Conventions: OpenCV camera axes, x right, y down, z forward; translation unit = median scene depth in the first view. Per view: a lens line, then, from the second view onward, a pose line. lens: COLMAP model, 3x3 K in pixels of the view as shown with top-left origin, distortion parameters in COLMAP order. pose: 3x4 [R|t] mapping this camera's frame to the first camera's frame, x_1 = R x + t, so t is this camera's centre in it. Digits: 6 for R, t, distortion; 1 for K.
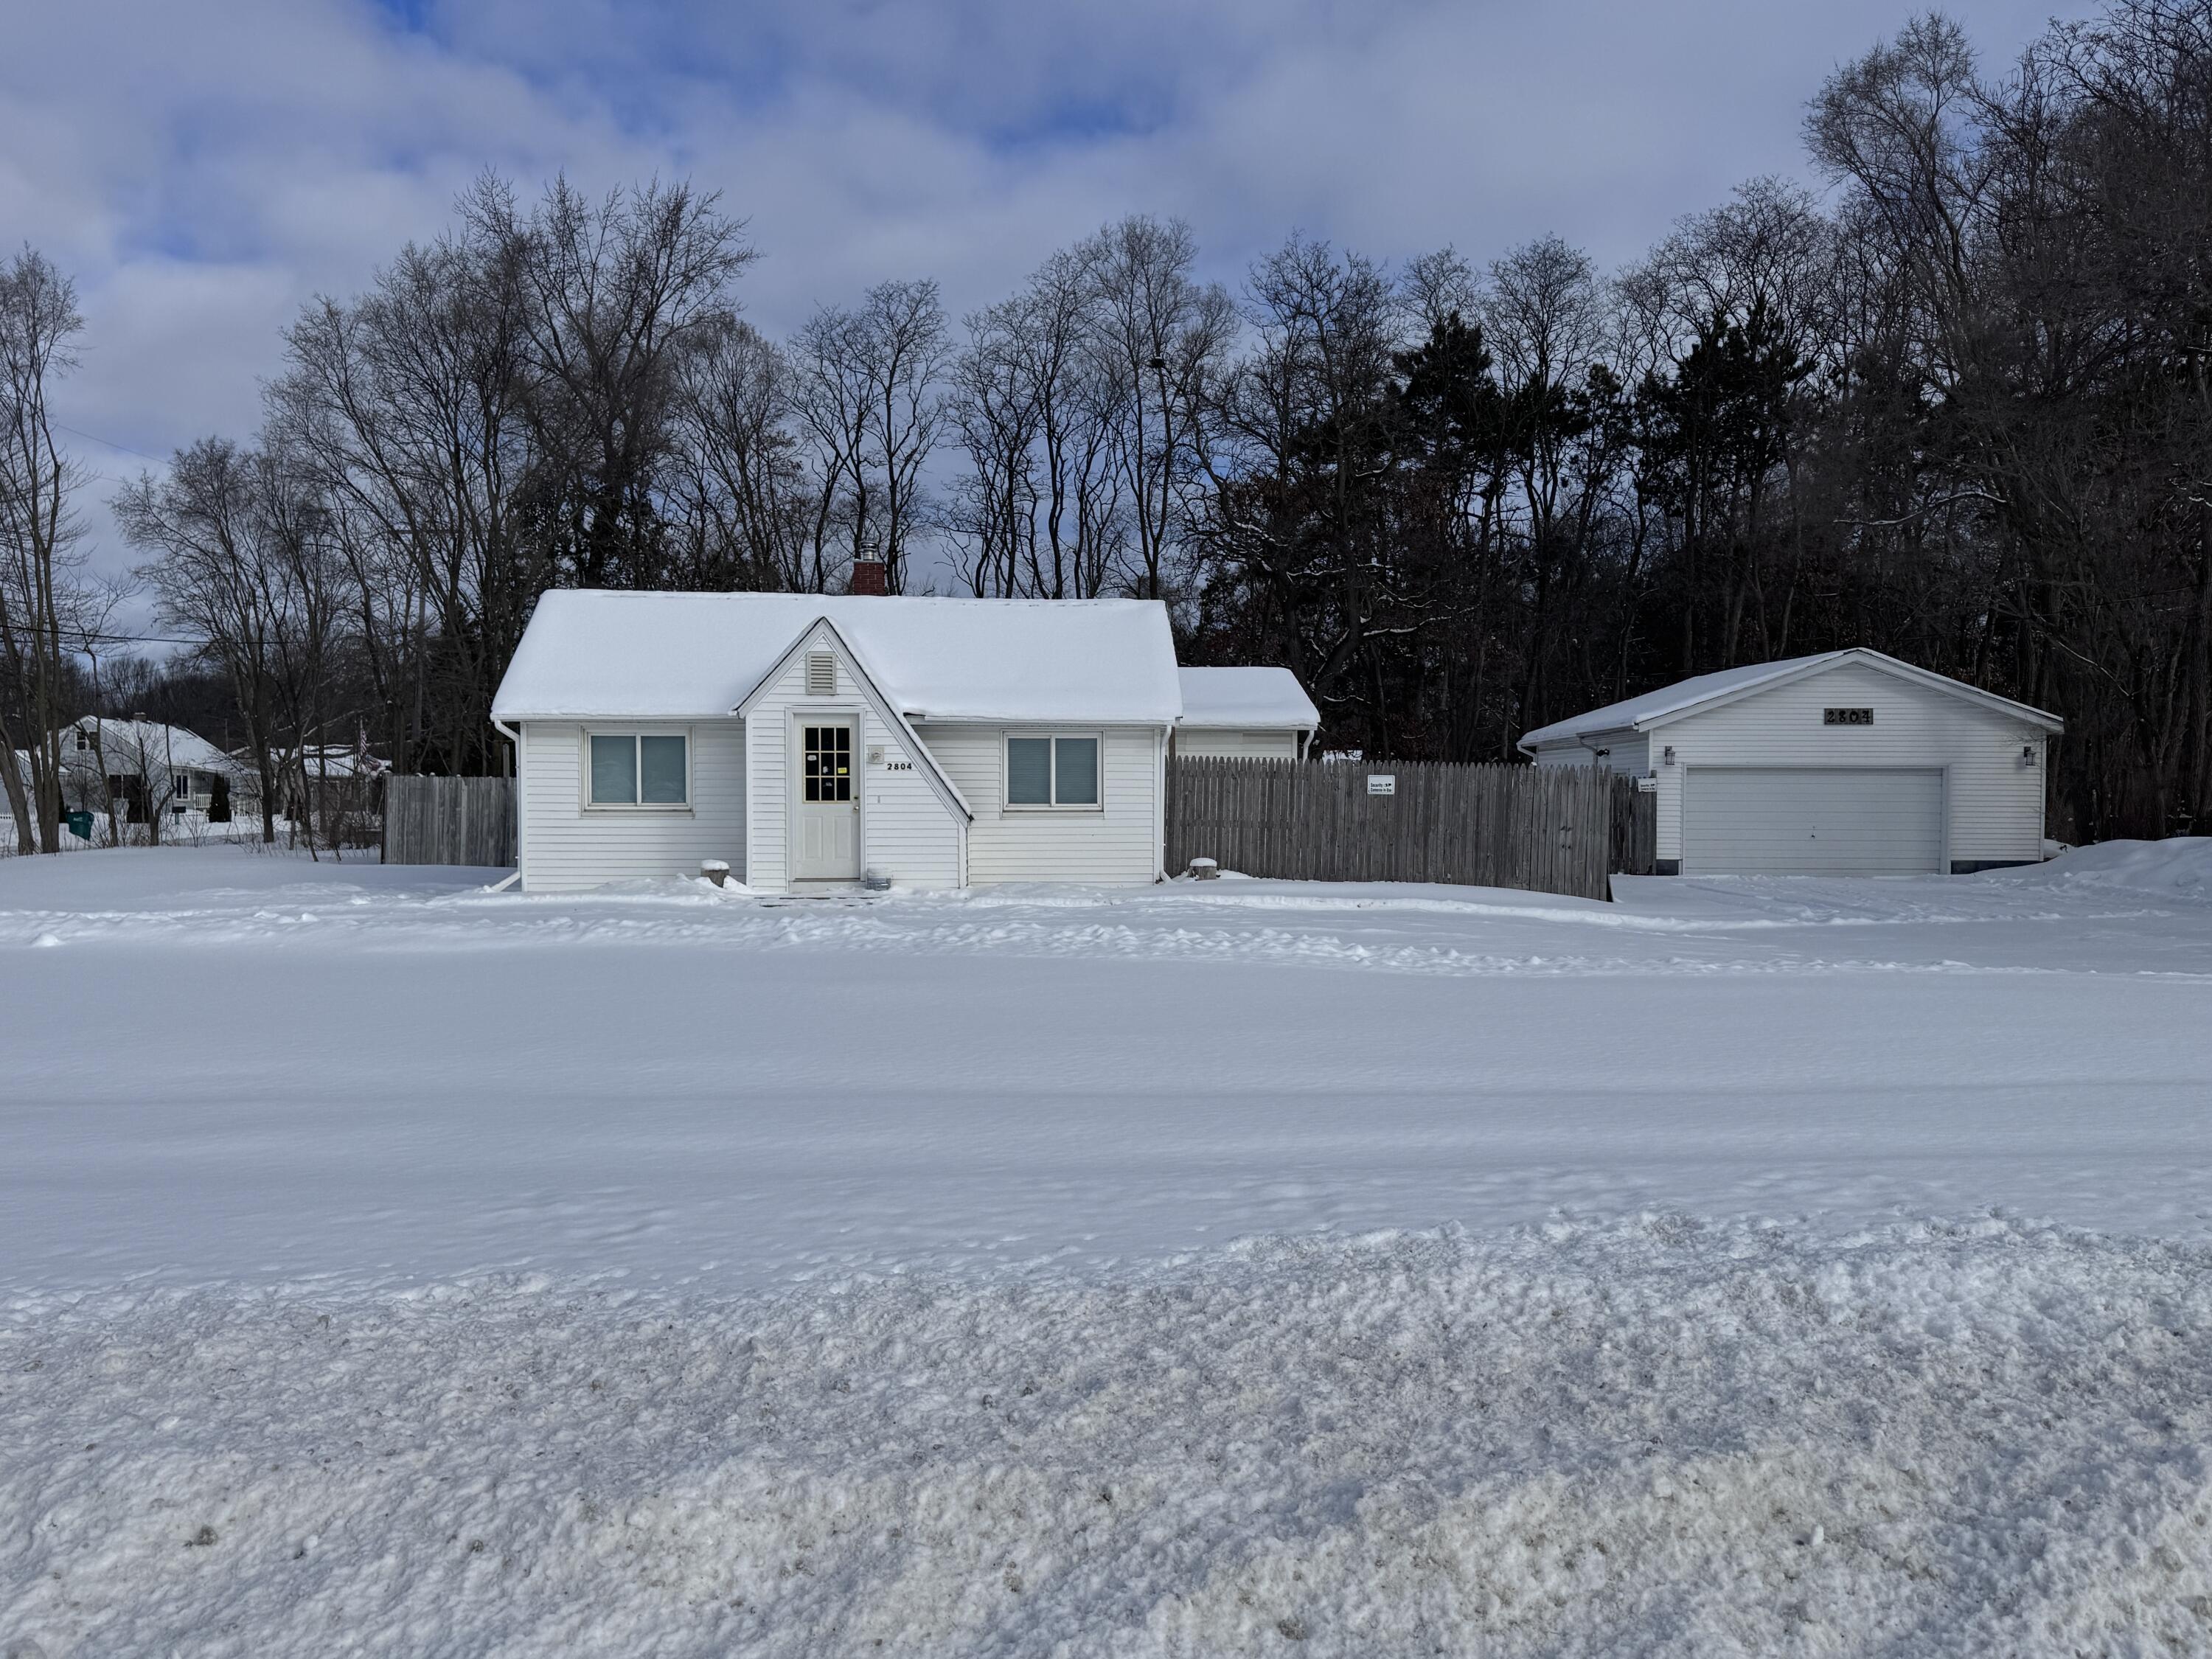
lens RADIAL K [[1780.1, 0, 1106.8], [0, 1780.1, 822.2], [0, 0, 1]] dist [0.060976, 0.000521]
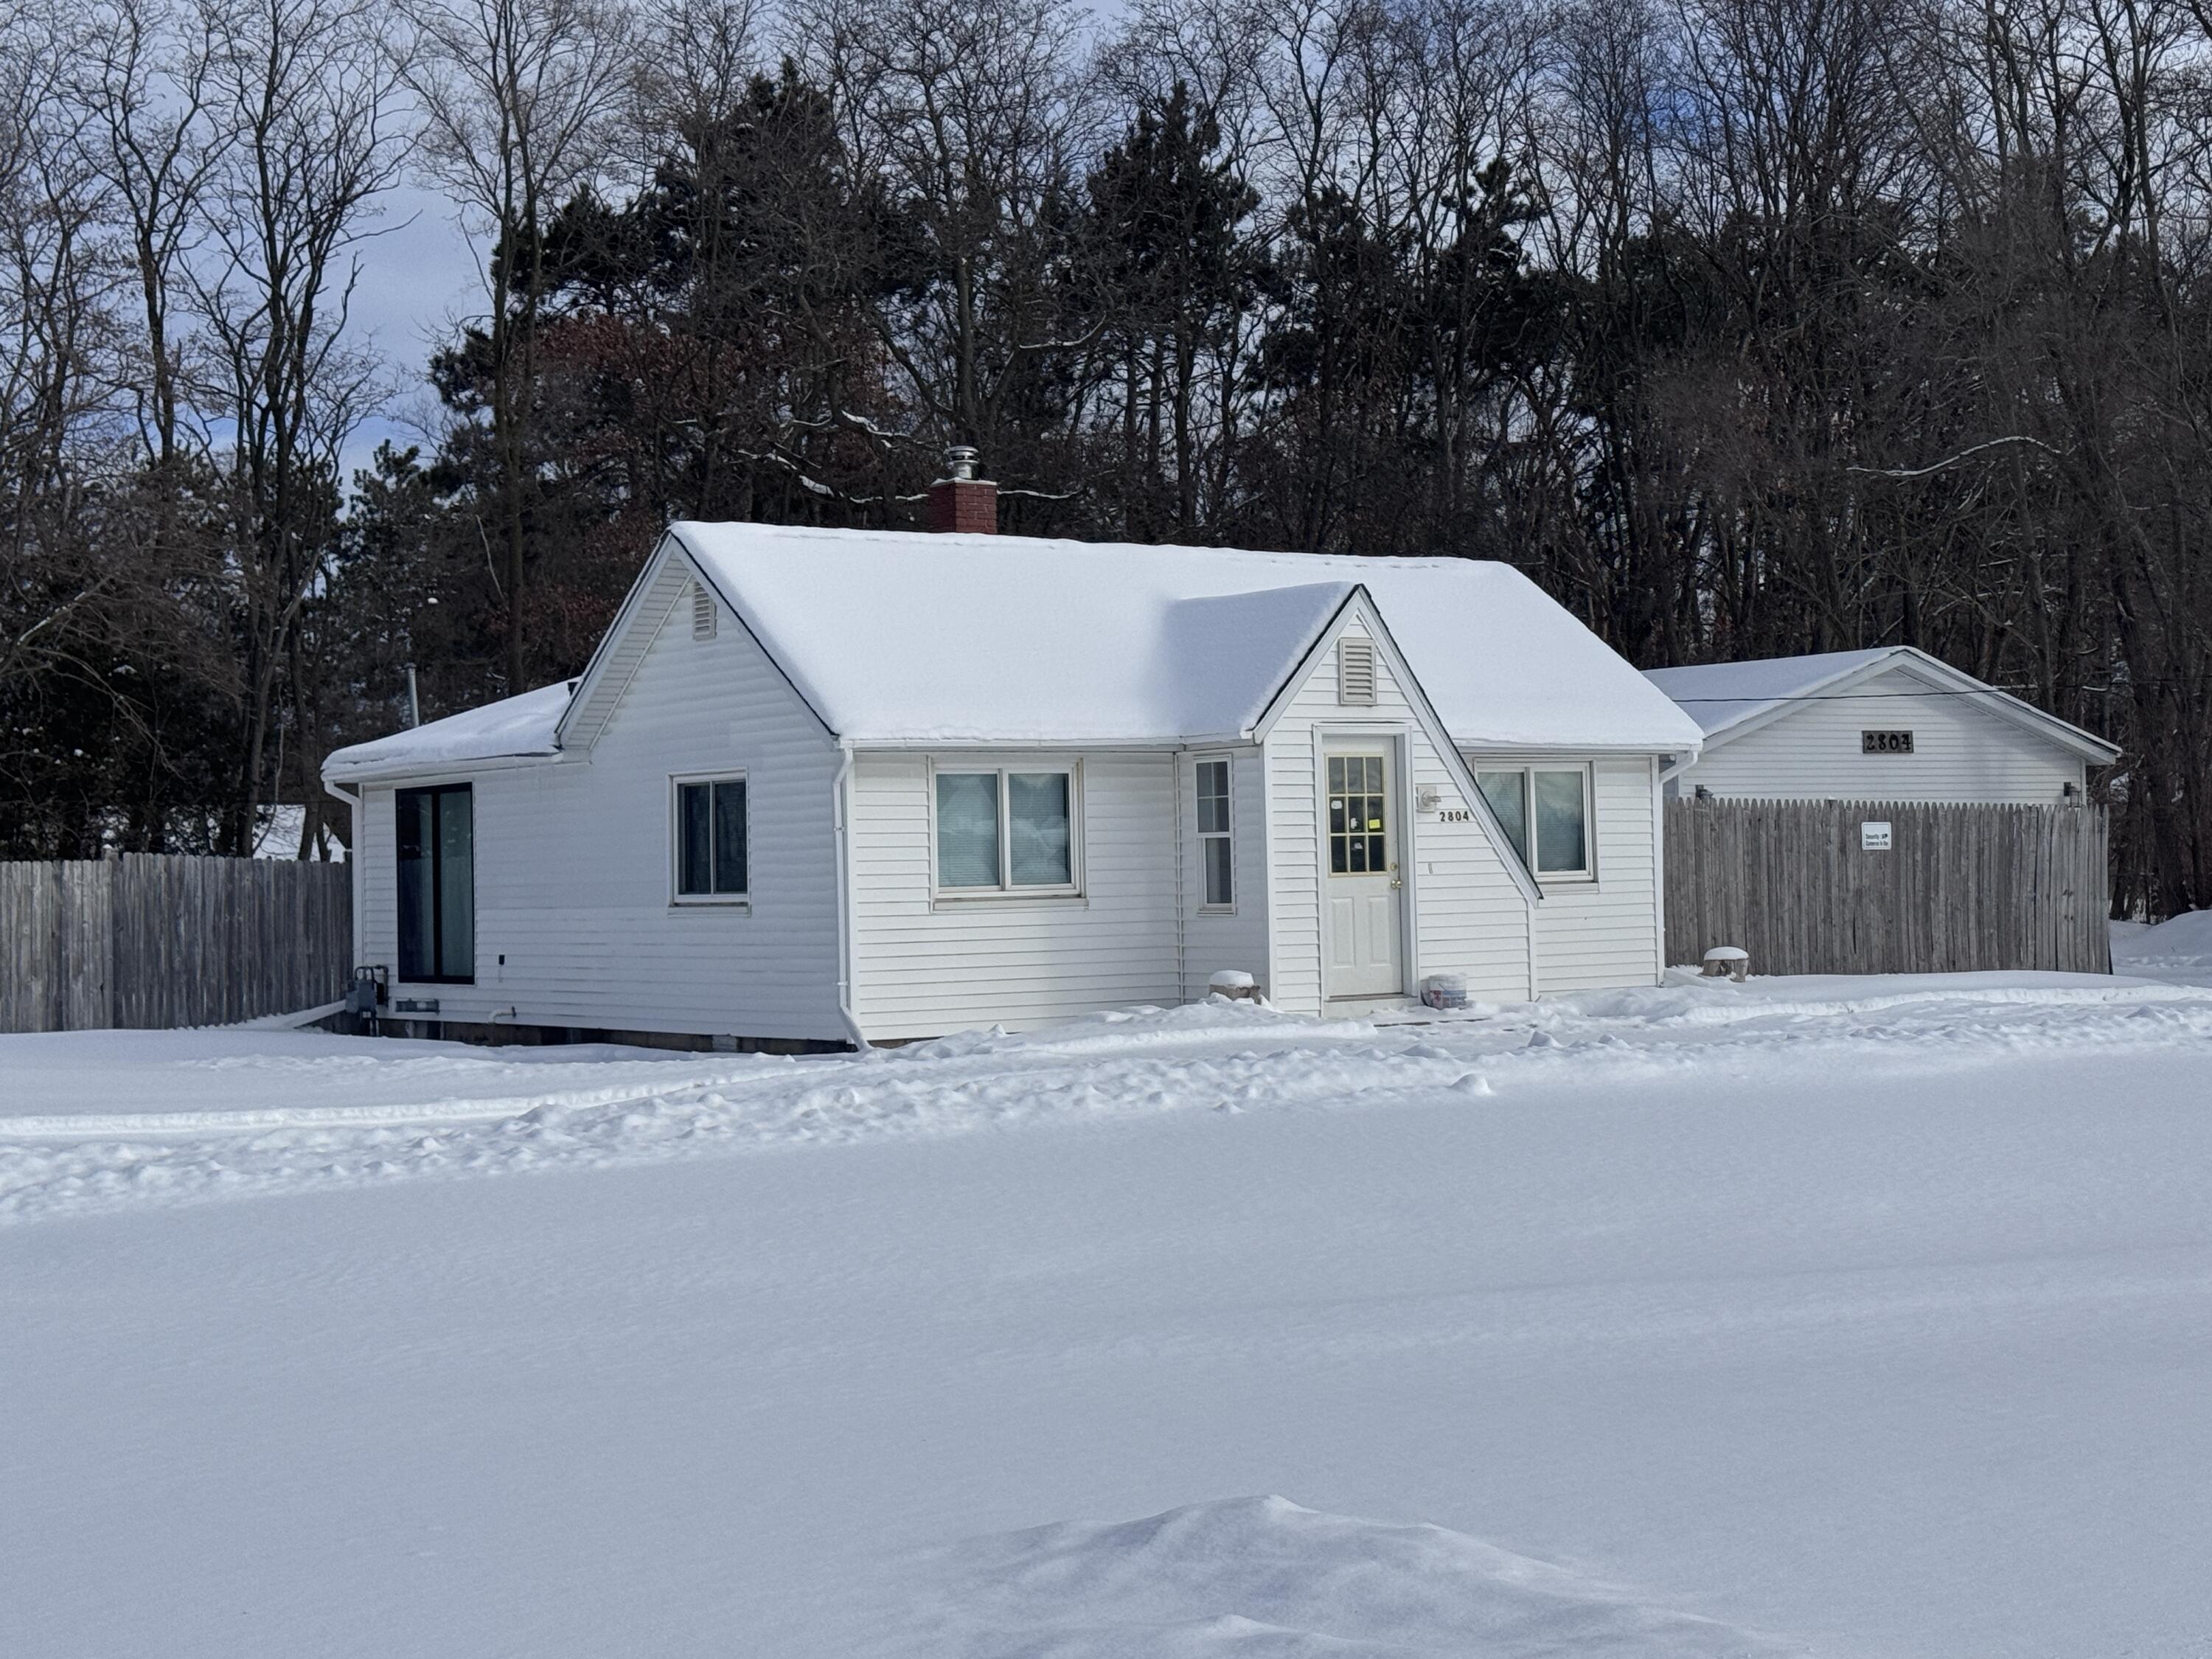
lens RADIAL K [[3356.3, 0, 1108.9], [0, 3356.3, 841.7], [0, 0, 1]] dist [0.034874, 0.000000]
pose [[0.856748, -0.016521, 0.515471, -0.813165], [0.032272, 0.999245, -0.021613, 0.000030], [-0.514725, 0.035152, 0.856635, 0.019323]]
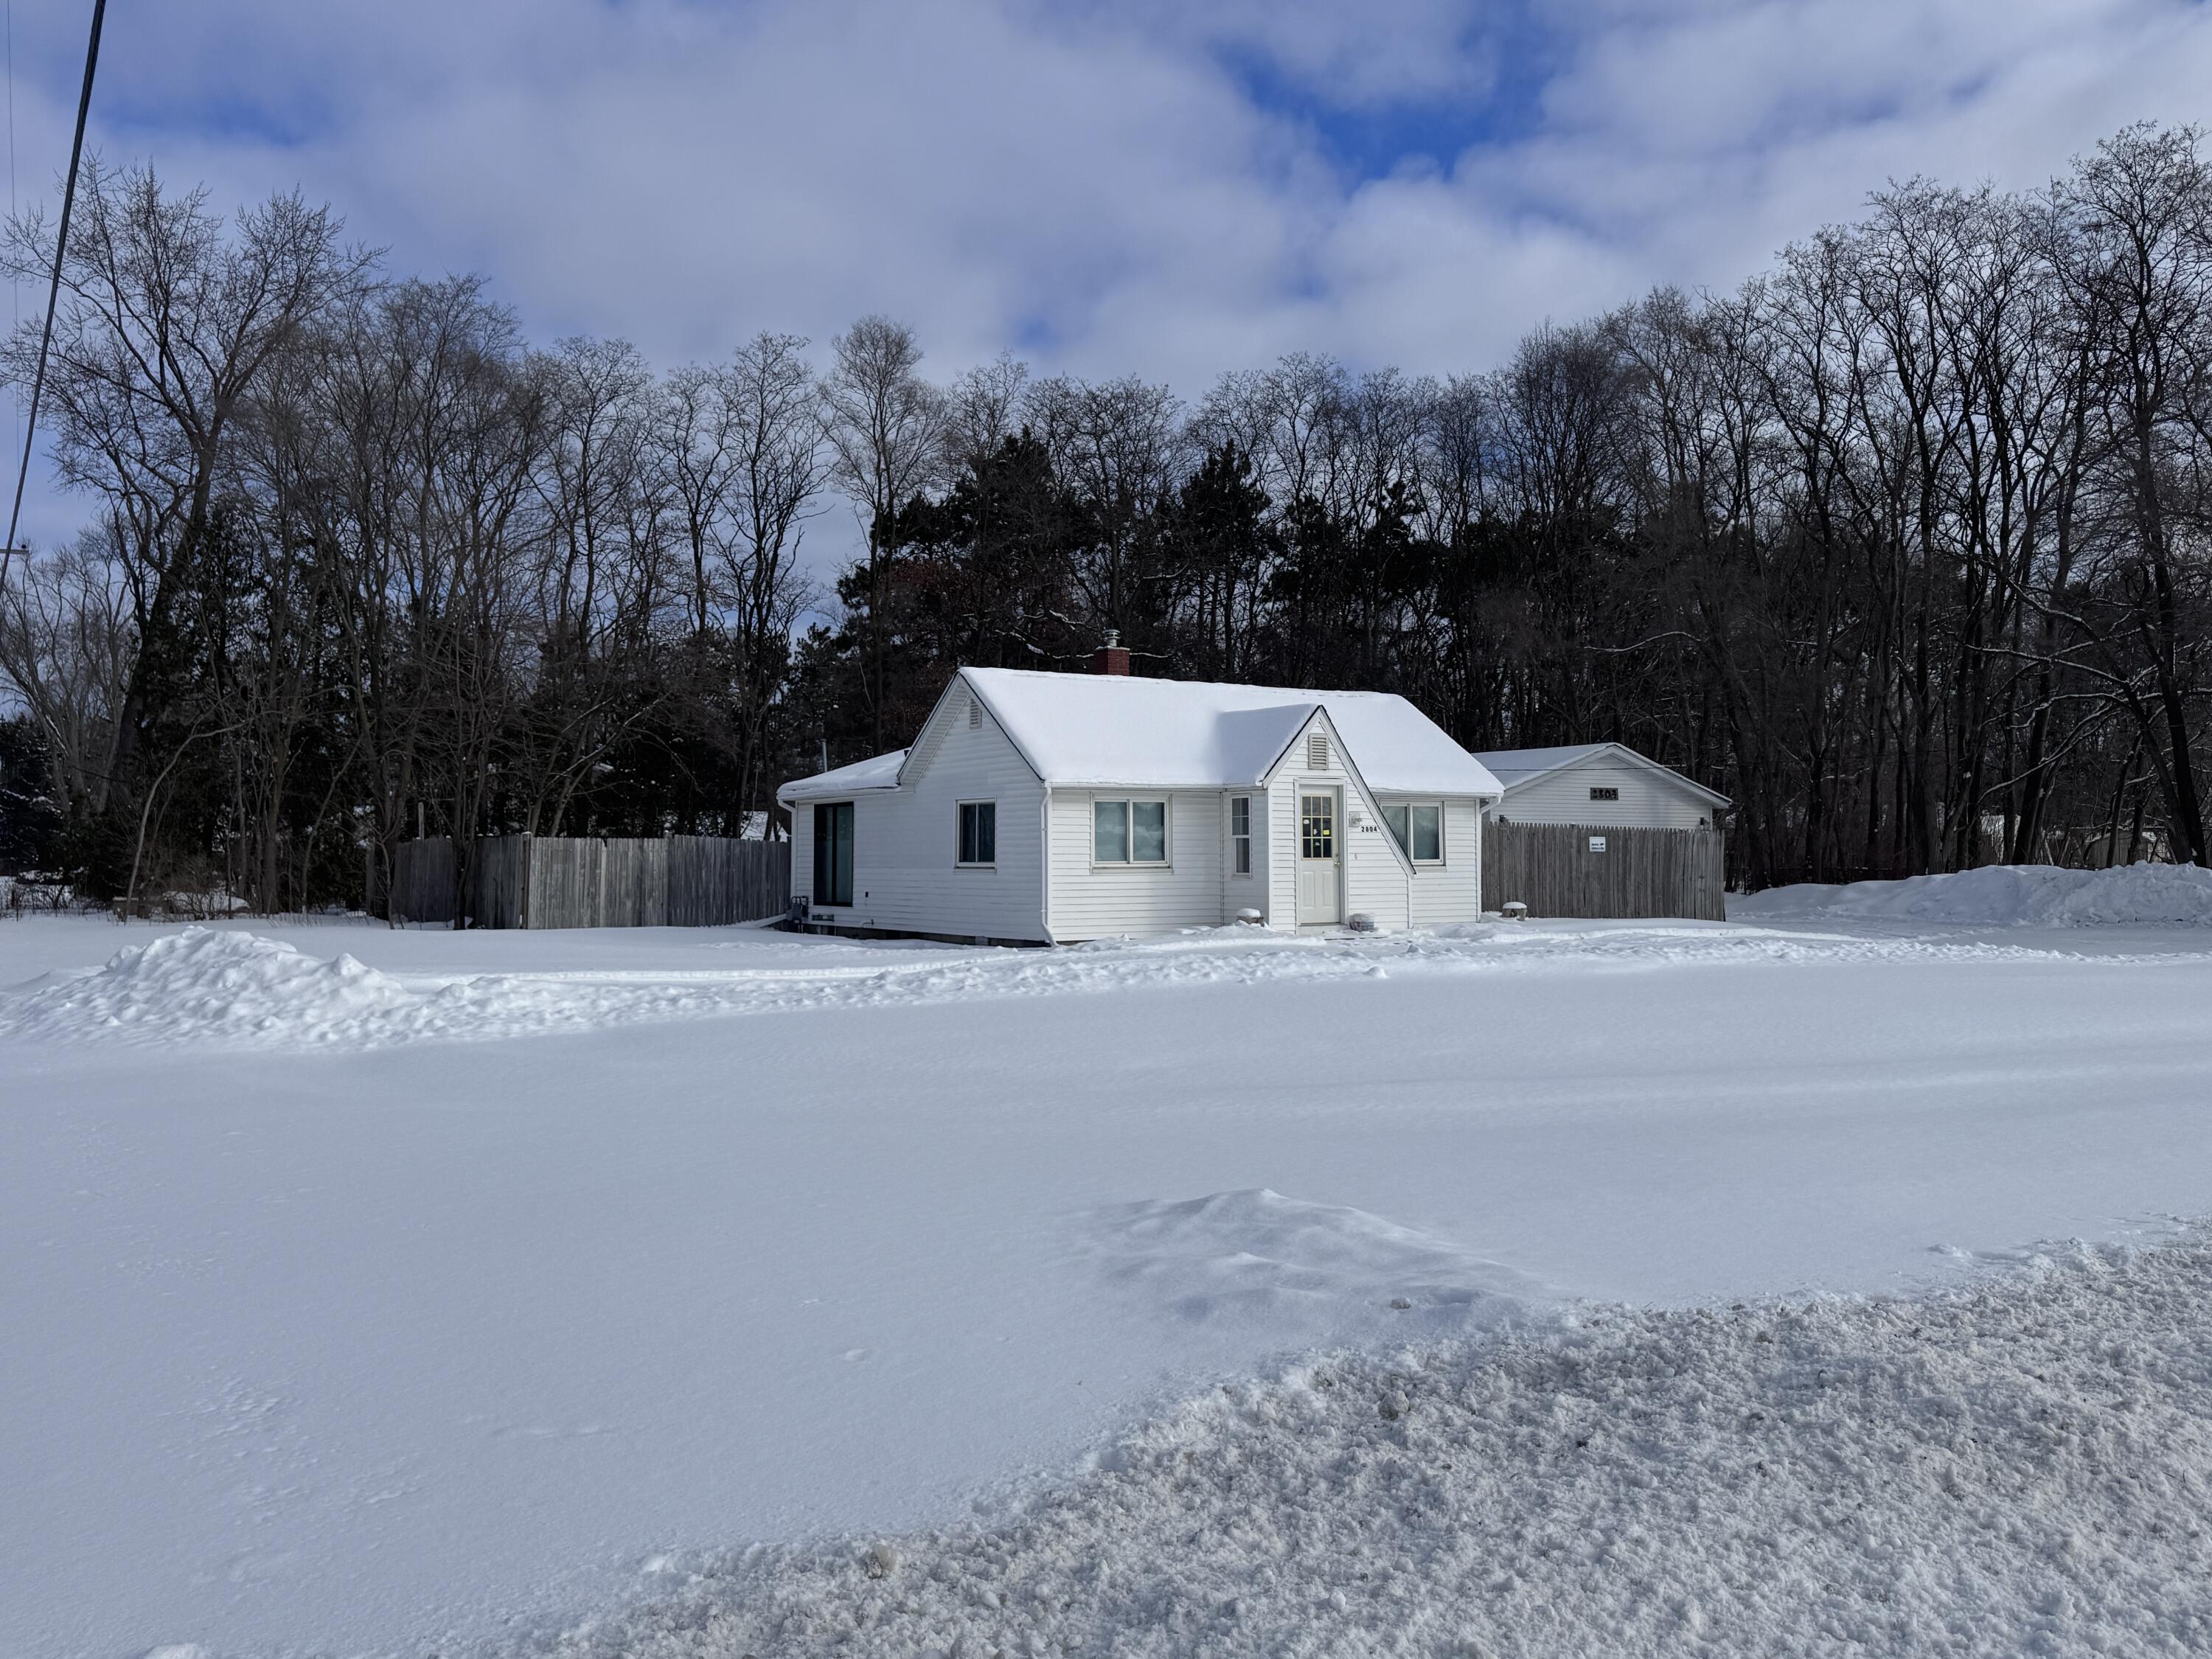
lens RADIAL K [[1780.1, 0, 1107.8], [0, 1780.1, 812.5], [0, 0, 1]] dist [0.060976, 0.000521]
pose [[0.878266, 0.007562, 0.478113, -0.816167], [0.011510, 0.999251, -0.036946, 0.000093], [-0.478034, 0.037951, 0.877521, 0.015089]]
